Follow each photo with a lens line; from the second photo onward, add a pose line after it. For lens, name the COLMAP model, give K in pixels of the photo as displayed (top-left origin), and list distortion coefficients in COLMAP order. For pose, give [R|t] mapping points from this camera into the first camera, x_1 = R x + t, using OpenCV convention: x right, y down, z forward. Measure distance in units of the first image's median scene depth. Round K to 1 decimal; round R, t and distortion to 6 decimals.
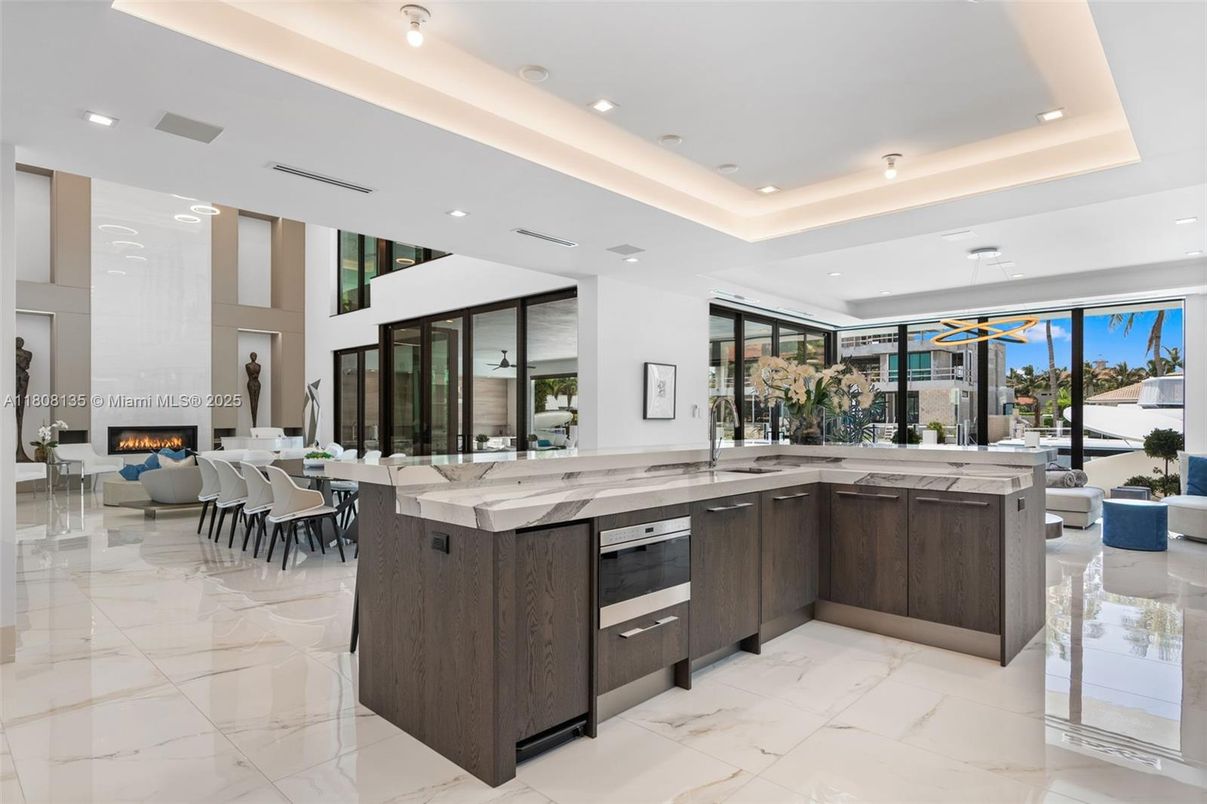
lens RADIAL K [[664.5, 0, 609.2], [0, 664.5, 417.4], [0, 0, 1]] dist [-0.001613, -0.000413]
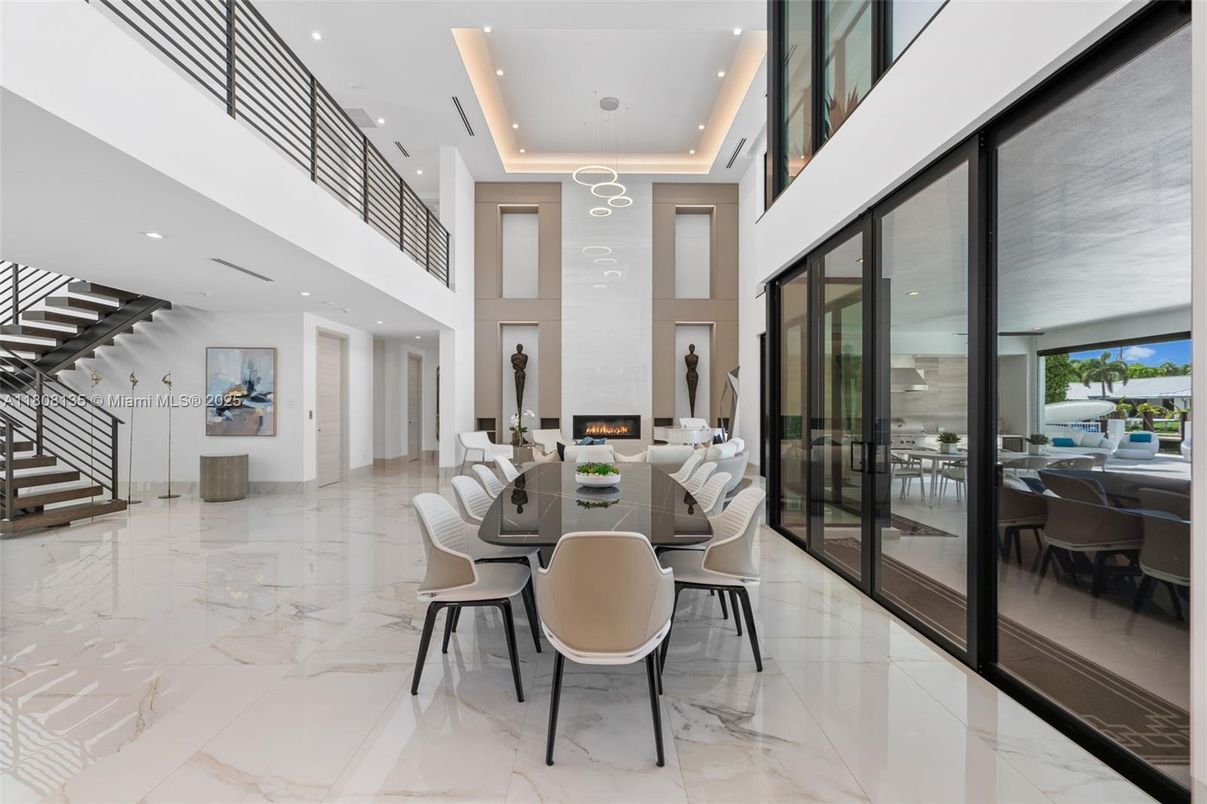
lens RADIAL K [[545.2, 0, 603.5], [0, 545.2, 402.0], [0, 0, 1]] dist [-0.000317, 0.000118]
pose [[0.695011, -0.002808, -0.718994, -0.026862], [-0.004365, 0.999957, -0.008125, -0.001553], [0.718986, 0.008785, 0.694969, 0.324443]]
